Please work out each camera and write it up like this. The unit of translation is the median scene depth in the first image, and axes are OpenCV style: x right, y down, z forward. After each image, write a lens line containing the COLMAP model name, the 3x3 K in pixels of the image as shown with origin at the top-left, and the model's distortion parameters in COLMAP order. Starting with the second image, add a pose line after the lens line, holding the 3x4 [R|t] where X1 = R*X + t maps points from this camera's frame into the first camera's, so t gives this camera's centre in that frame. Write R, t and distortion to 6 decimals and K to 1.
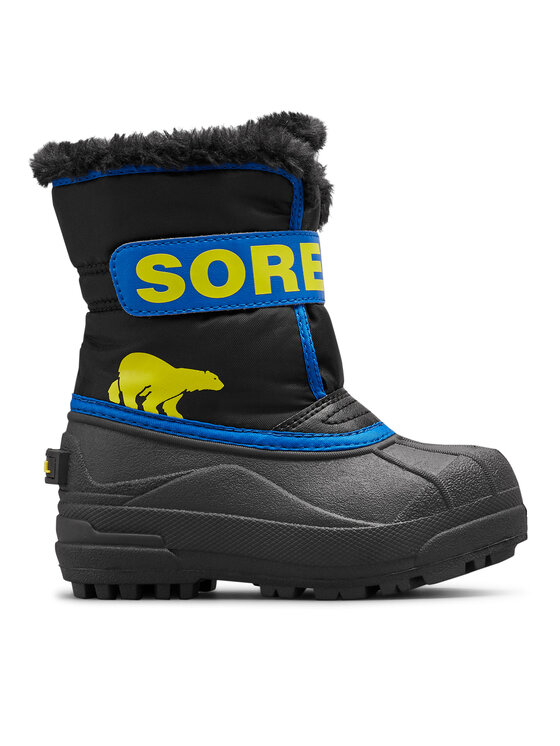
lens RADIAL K [[1812.4, 0, 280.1], [0, 1812.4, 373.3], [0, 0, 1]] dist [-0.348156, 0.000000]
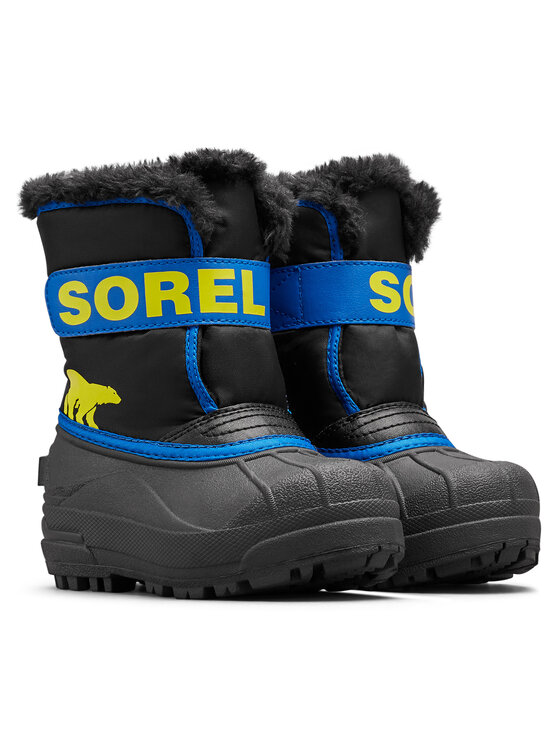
lens RADIAL K [[1812.4, 0, 280.3], [0, 1812.4, 373.0], [0, 0, 1]] dist [-0.348156, 0.000000]
pose [[0.932044, 0.006266, -0.362290, 0.456381], [-0.010154, 0.999909, -0.008831, -0.000743], [0.362202, 0.011910, 0.932024, 0.008347]]
